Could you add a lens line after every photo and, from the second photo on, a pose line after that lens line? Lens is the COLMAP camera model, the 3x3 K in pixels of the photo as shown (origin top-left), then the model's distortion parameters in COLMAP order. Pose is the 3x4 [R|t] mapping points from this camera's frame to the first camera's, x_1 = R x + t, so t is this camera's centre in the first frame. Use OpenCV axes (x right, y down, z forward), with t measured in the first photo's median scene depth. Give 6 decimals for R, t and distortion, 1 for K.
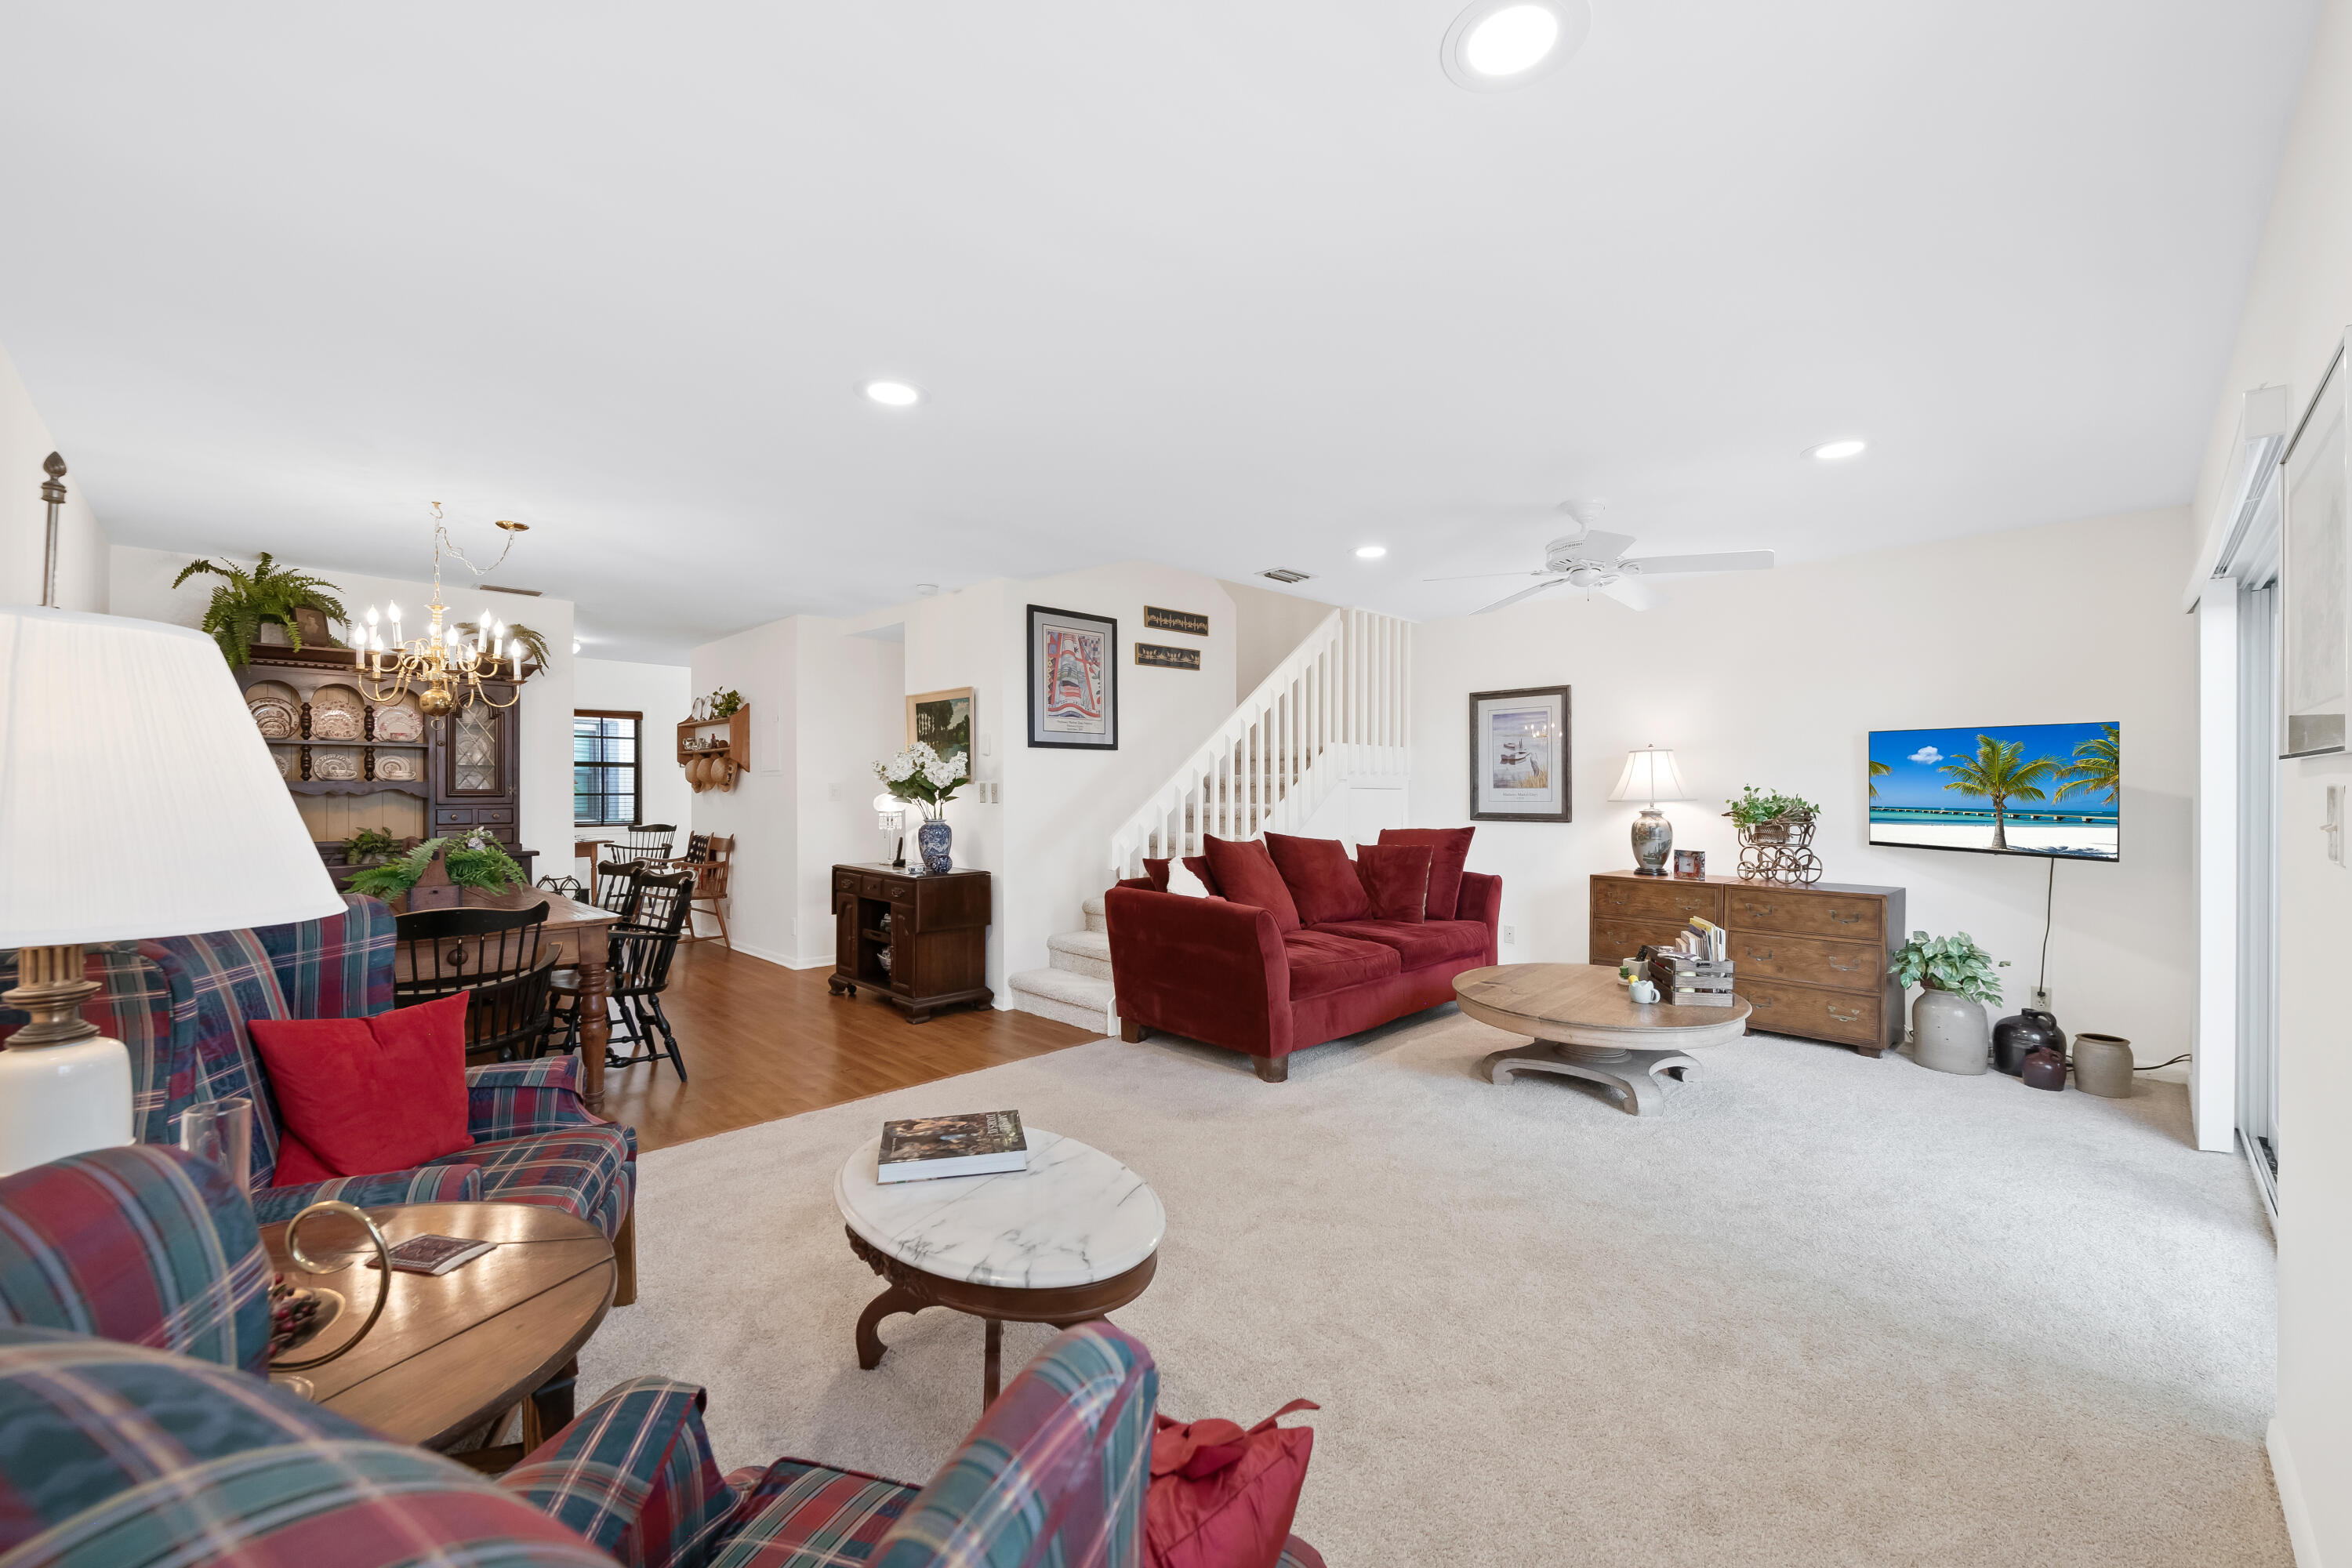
lens RADIAL K [[939.3, 0, 1200.0], [0, 939.3, 783.4], [0, 0, 1]] dist [-0.000963, -0.001350]
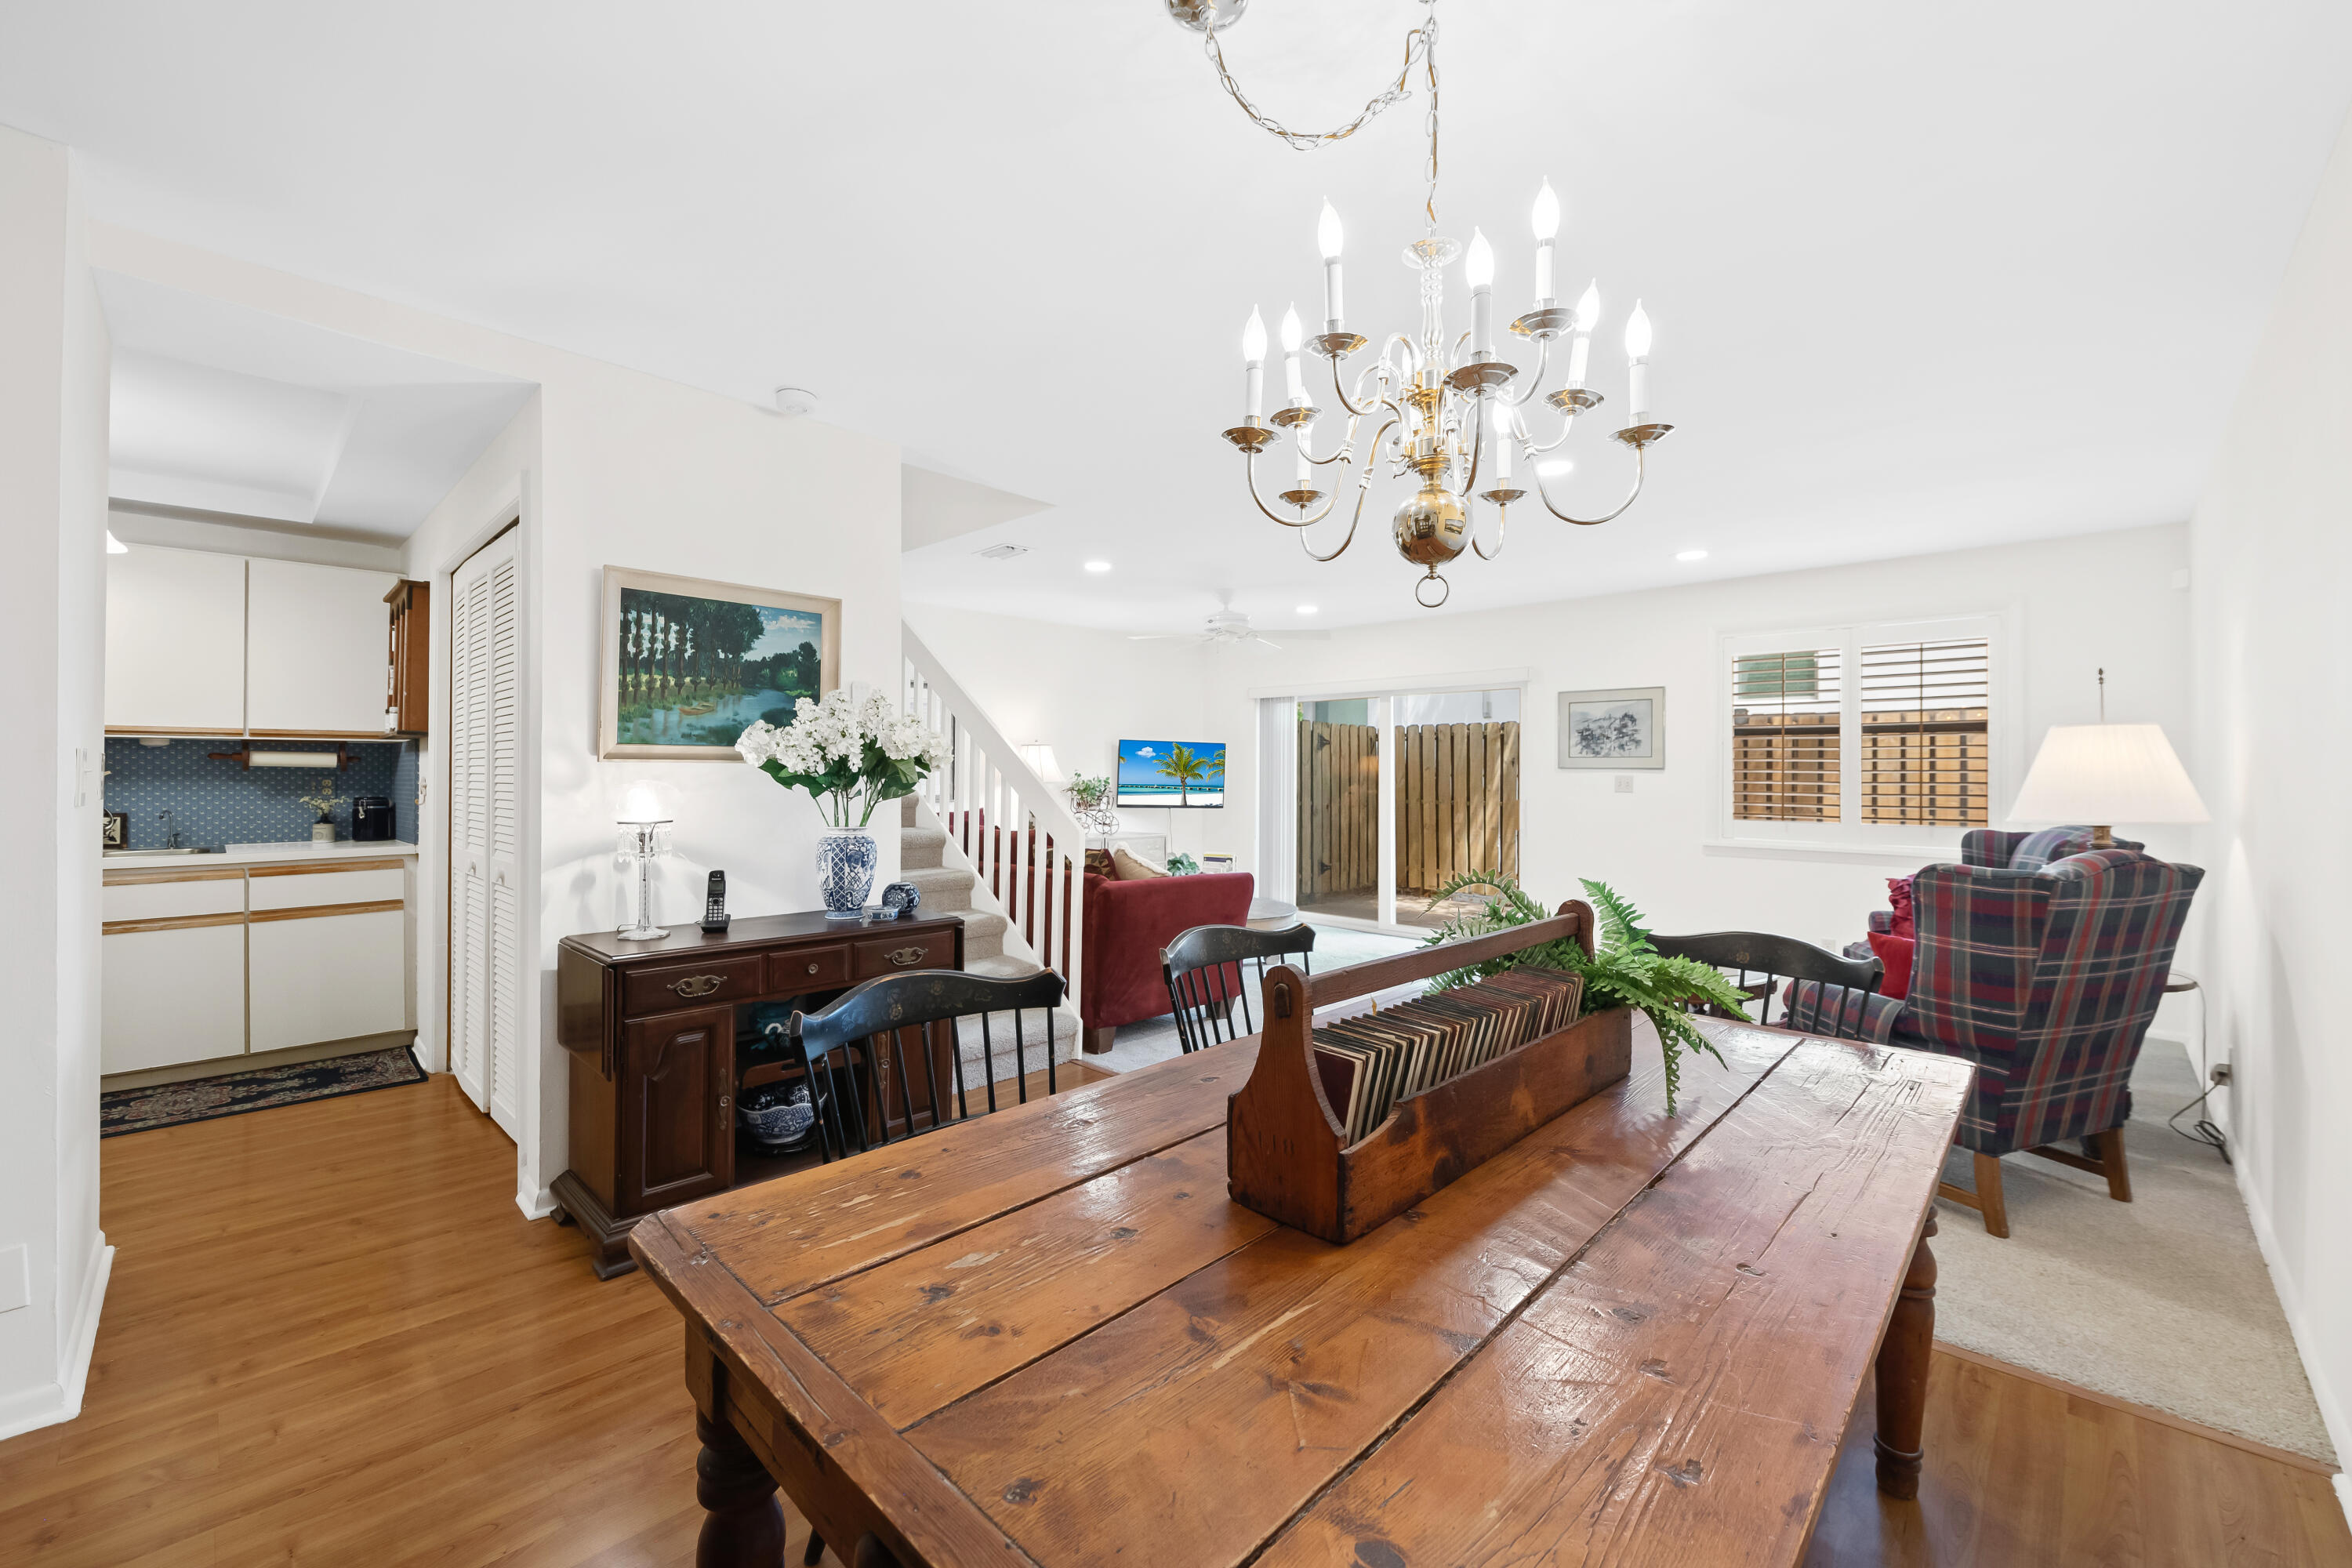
lens RADIAL K [[939.3, 0, 1187.5], [0, 939.3, 767.6], [0, 0, 1]] dist [-0.000963, -0.001350]
pose [[-0.007647, 0.007717, 0.999941, -0.898916], [-0.006507, 0.999949, -0.007767, 0.006560], [-0.999950, -0.006566, -0.007596, 0.850359]]
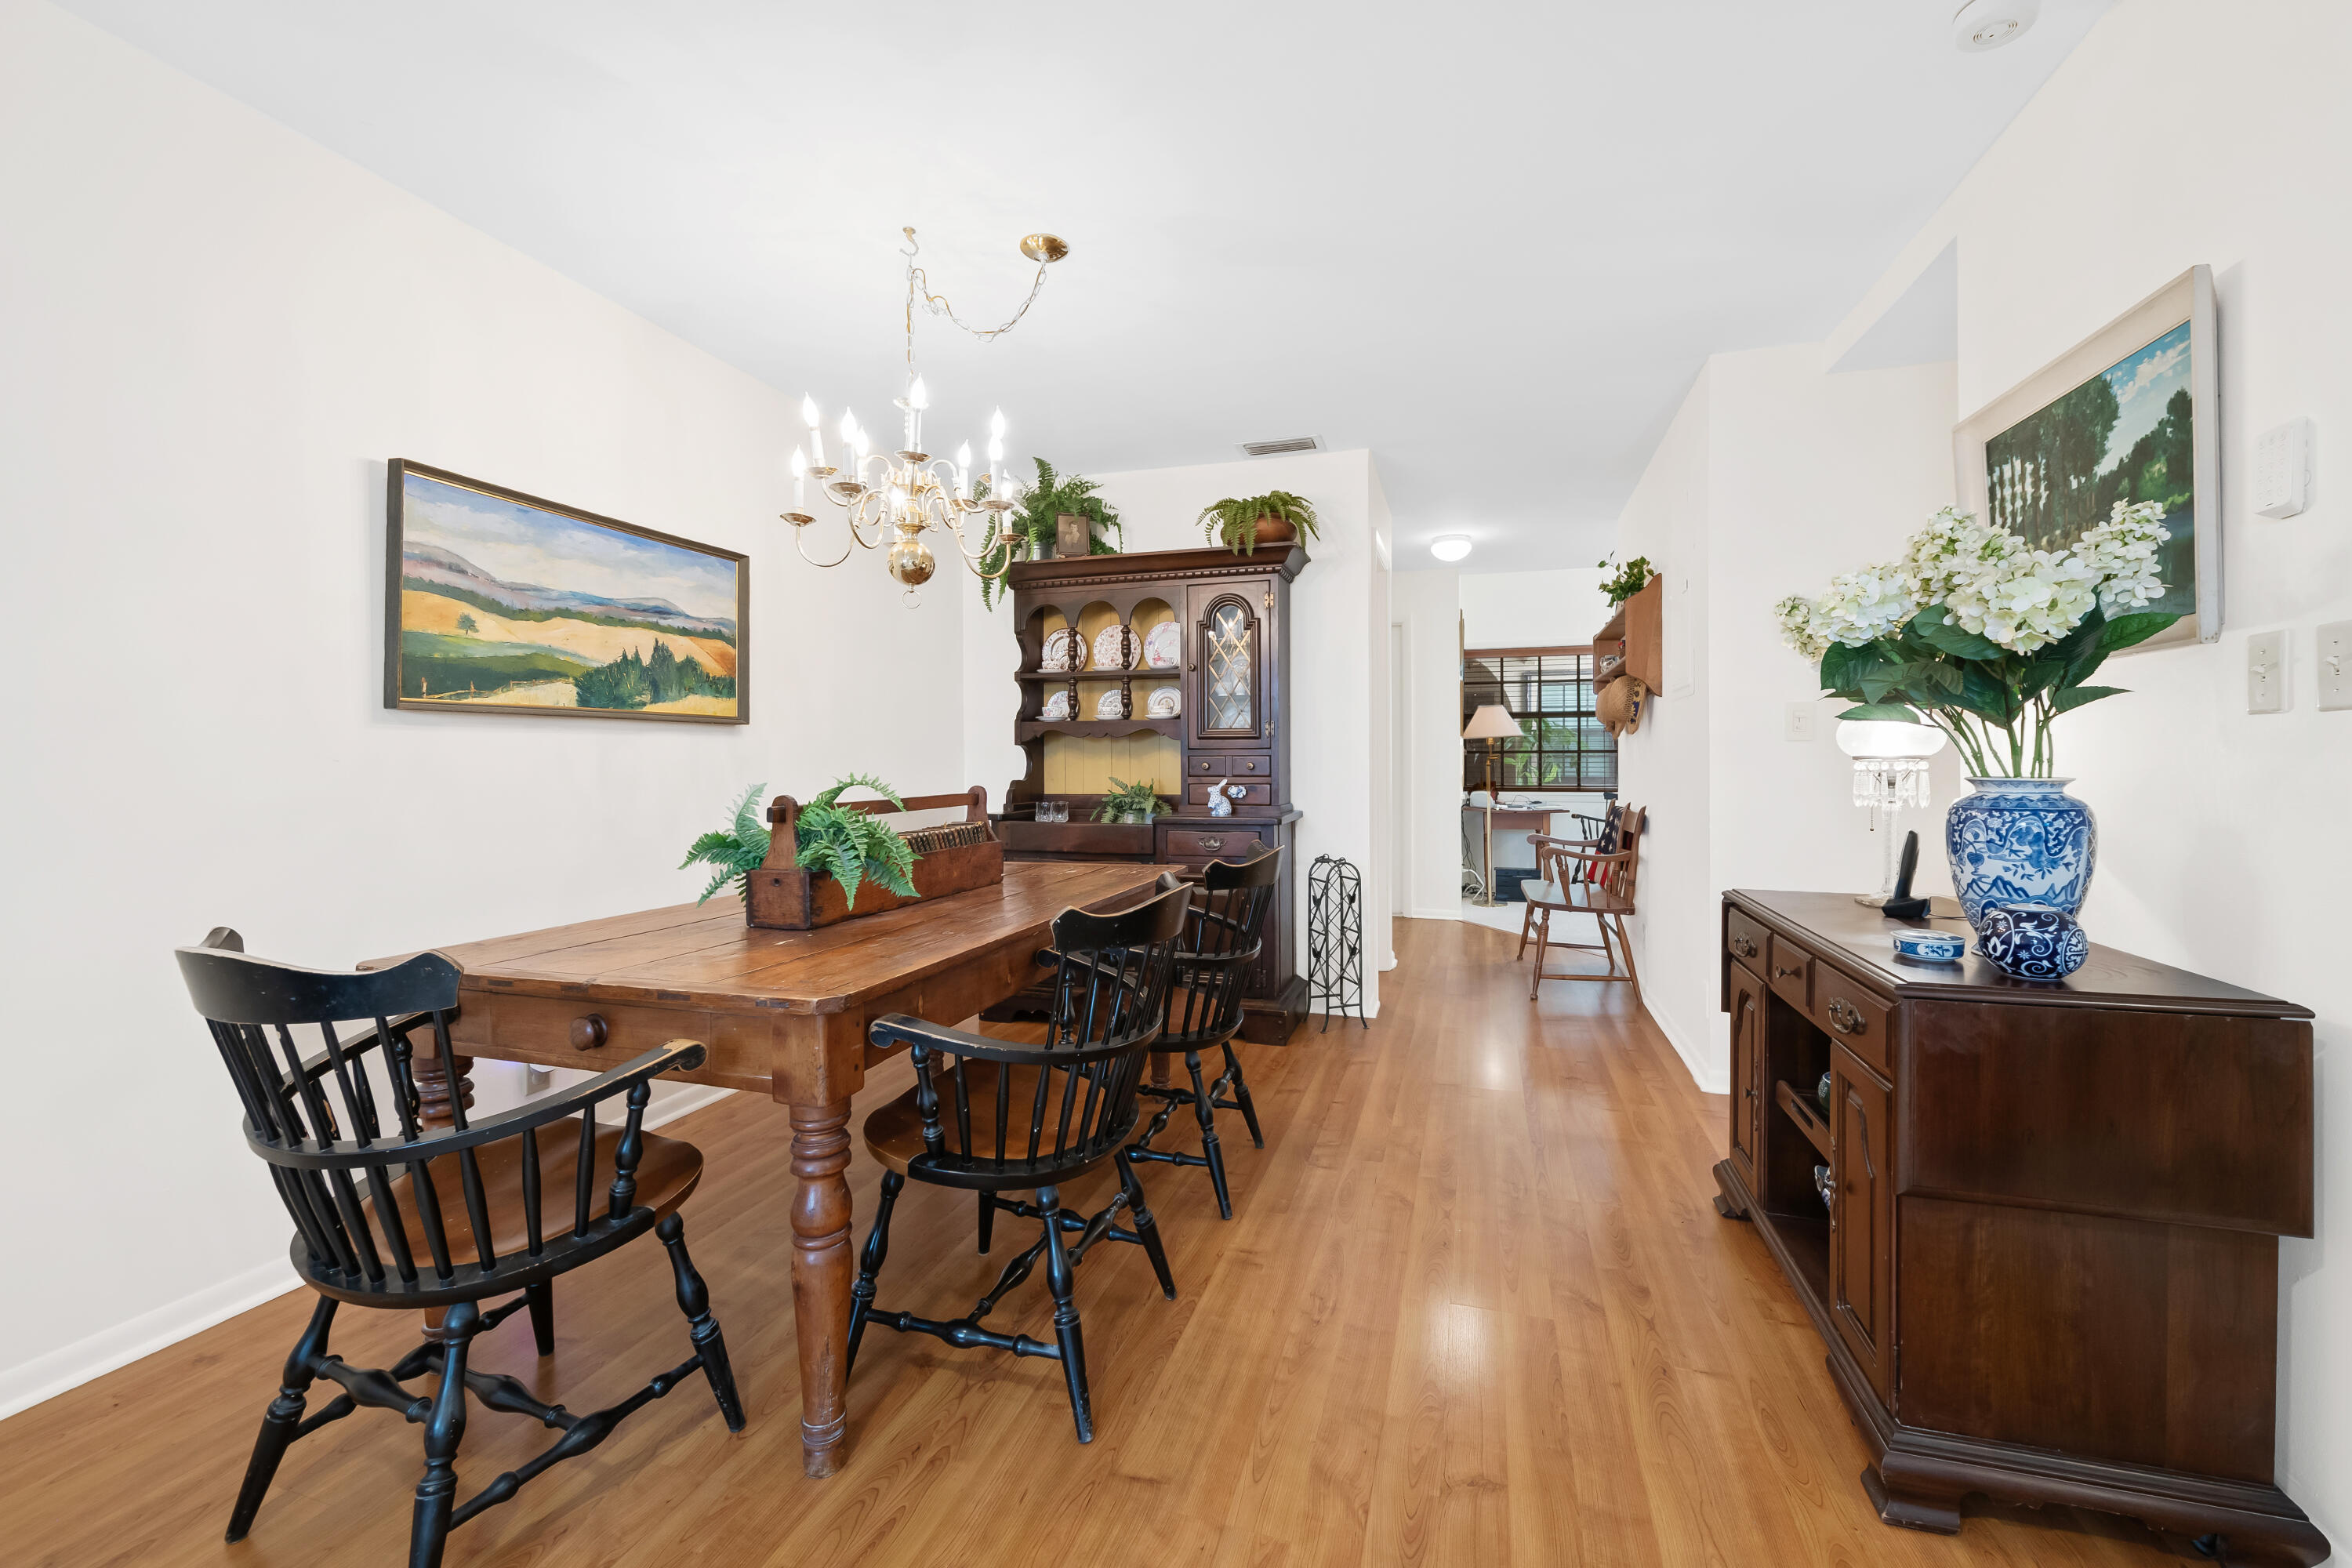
lens RADIAL K [[939.3, 0, 1193.7], [0, 939.3, 768.7], [0, 0, 1]] dist [-0.000963, -0.001350]
pose [[0.455377, 0.003143, -0.890293, -0.152601], [0.008910, 0.999928, 0.008087, 0.033088], [0.890254, -0.011615, 0.455316, 0.690017]]
